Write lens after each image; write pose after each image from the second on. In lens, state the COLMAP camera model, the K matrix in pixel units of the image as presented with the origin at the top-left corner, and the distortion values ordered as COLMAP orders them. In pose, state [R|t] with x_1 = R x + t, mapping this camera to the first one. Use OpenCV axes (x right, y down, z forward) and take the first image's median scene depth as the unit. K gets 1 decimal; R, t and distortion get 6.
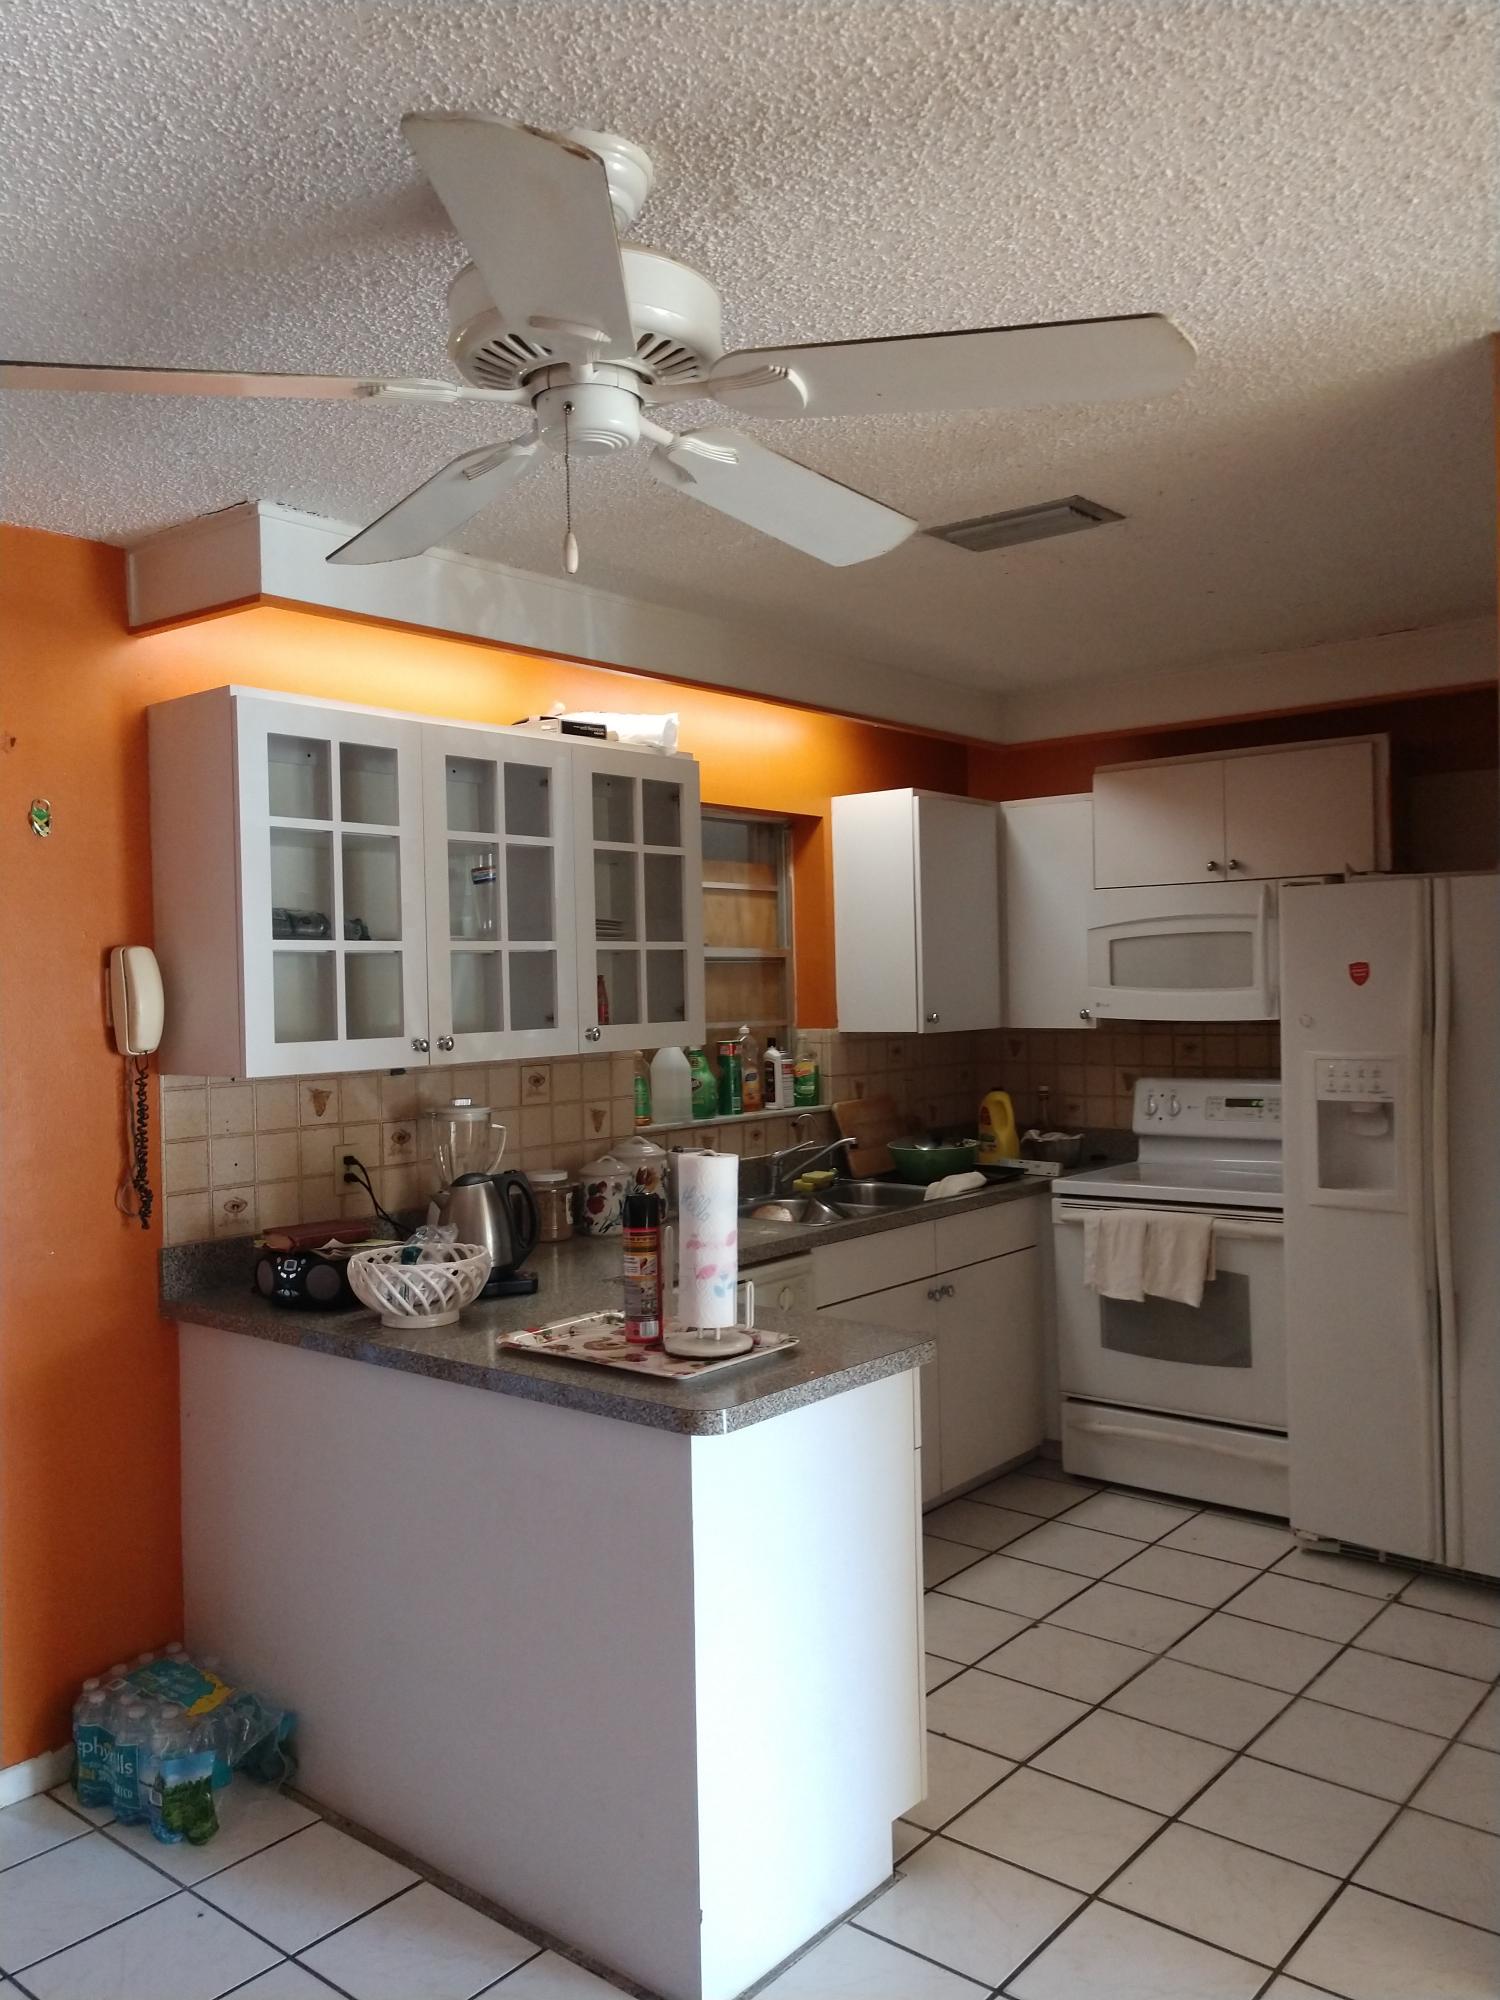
lens RADIAL K [[1539.2, 0, 744.5], [0, 1539.2, 997.4], [0, 0, 1]] dist [-0.001294, 0.005605]
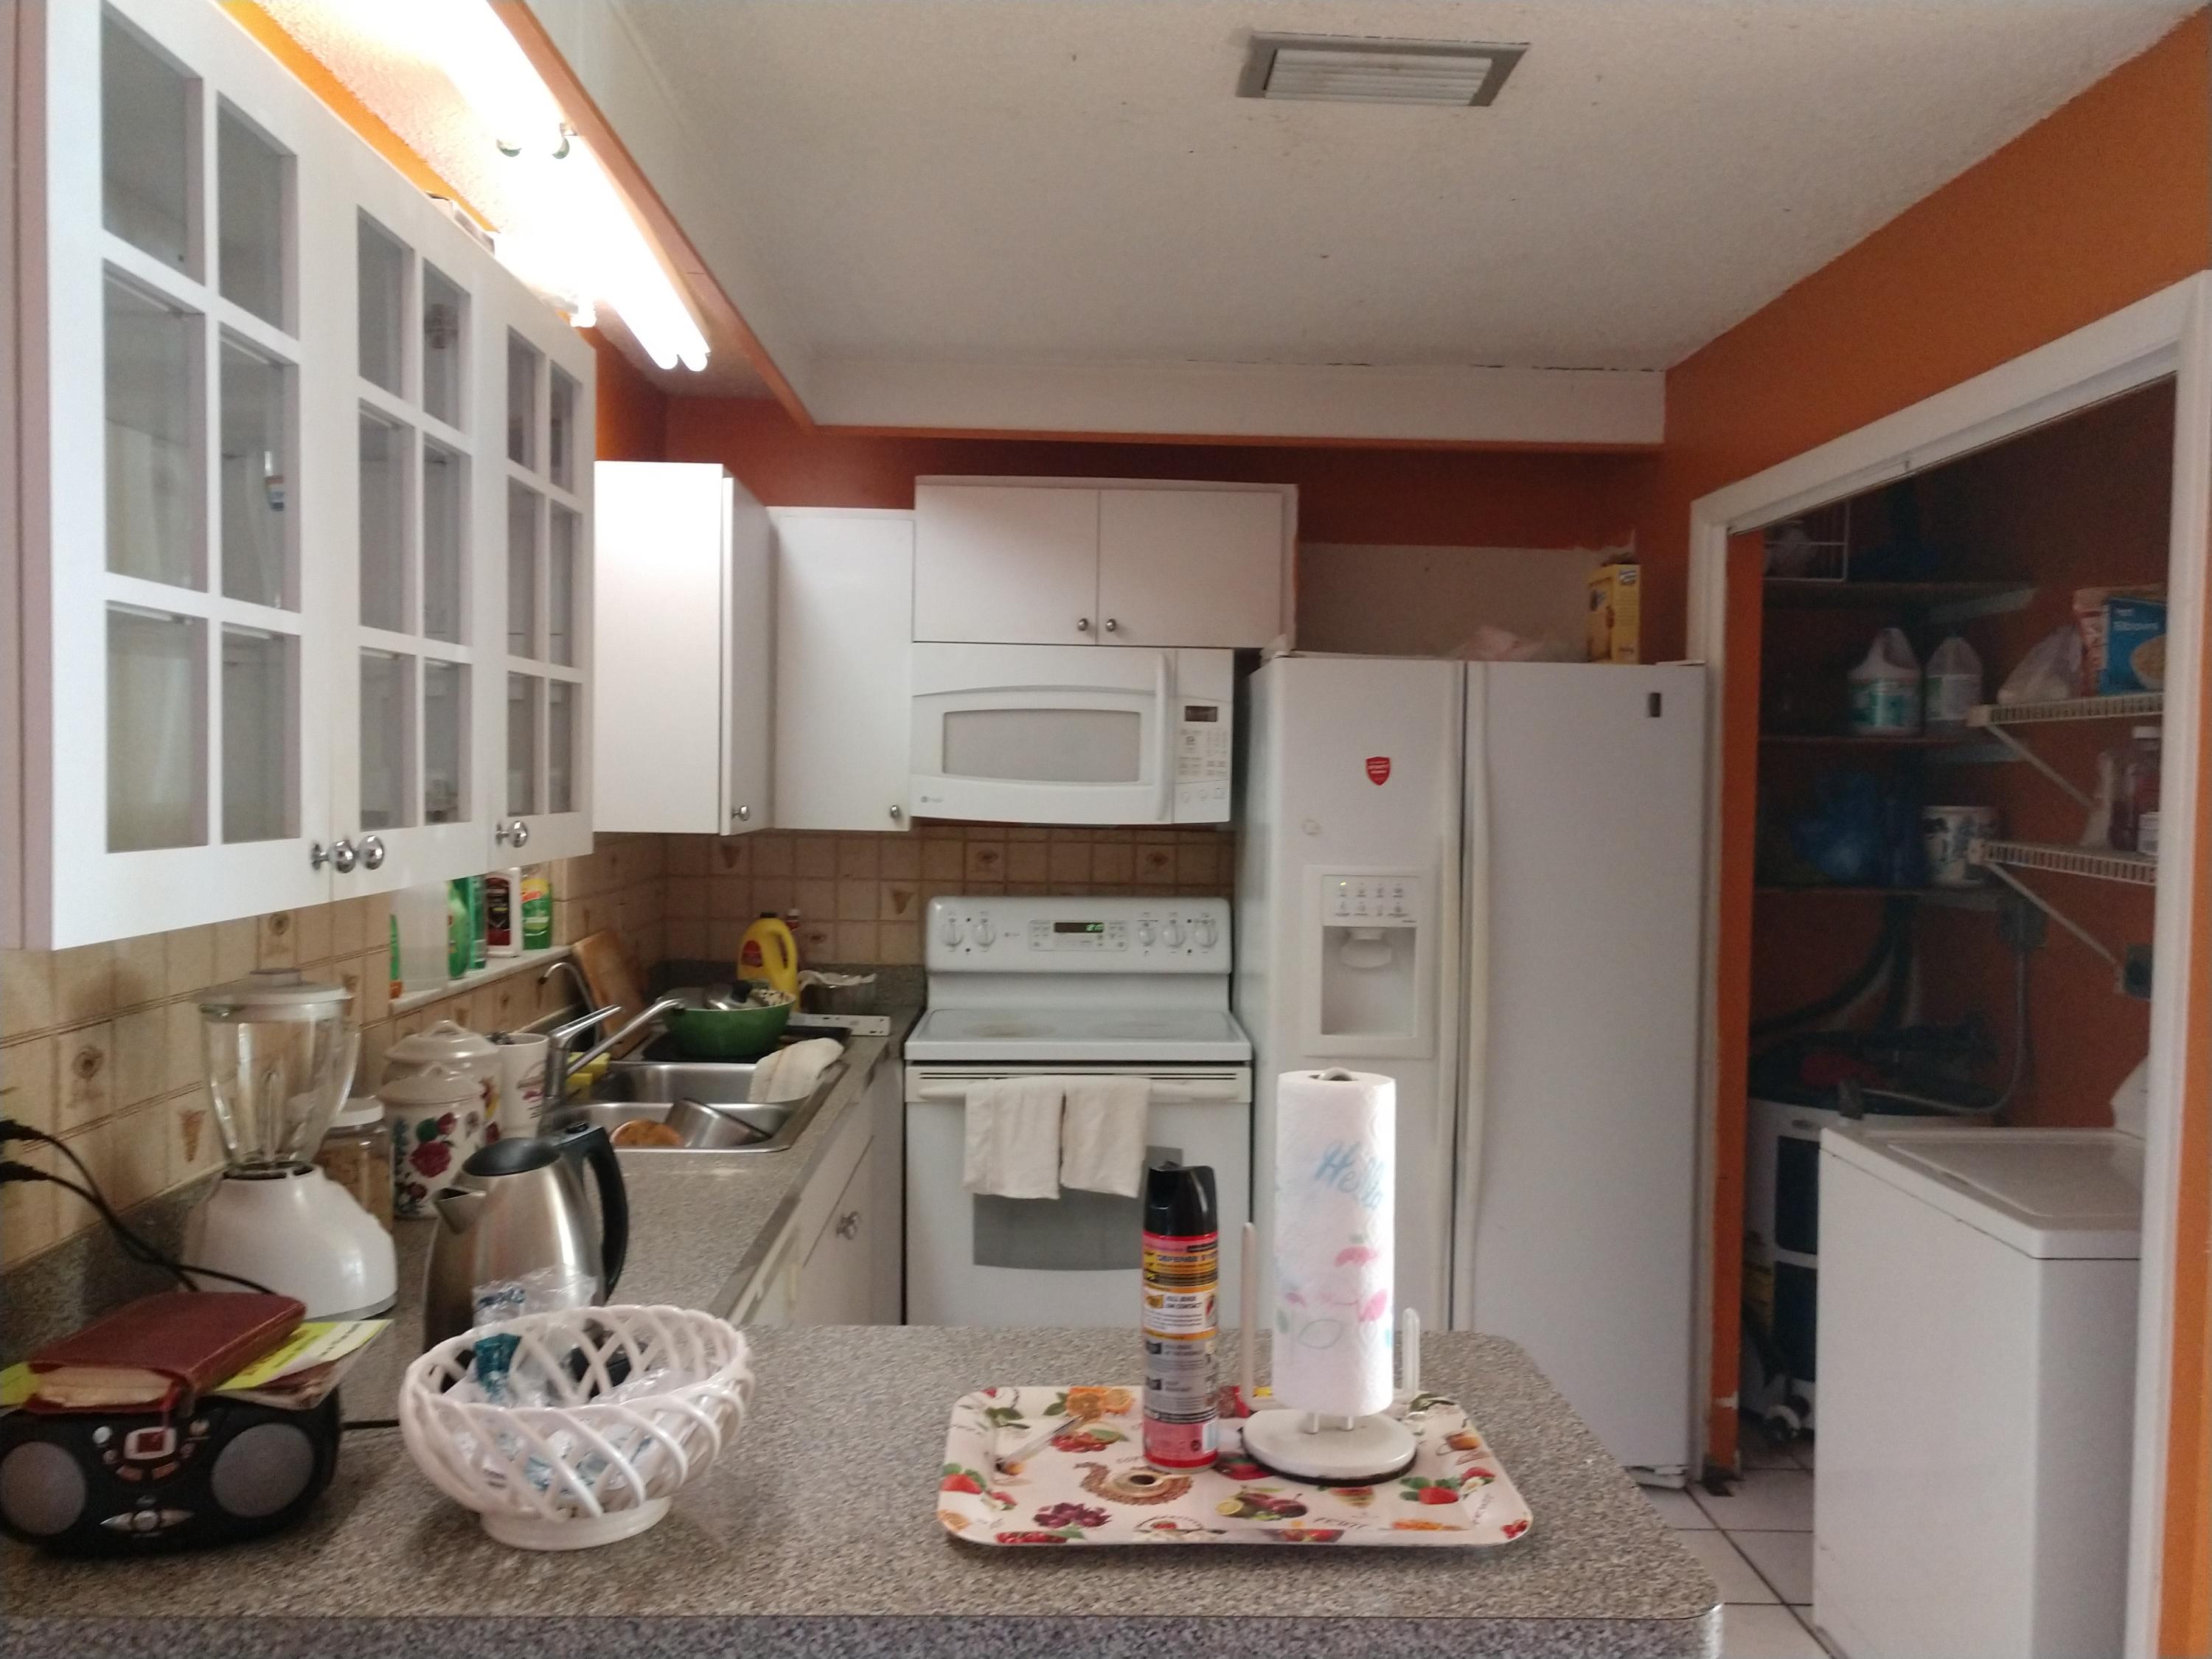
lens RADIAL K [[1702.4, 0, 1106.0], [0, 1702.4, 829.5], [0, 0, 1]] dist [-0.001294, 0.005605]
pose [[0.748270, 0.013977, 0.663247, -0.268320], [-0.028586, 0.999529, 0.011187, 0.008489], [-0.662778, -0.027330, 0.748317, 0.361933]]
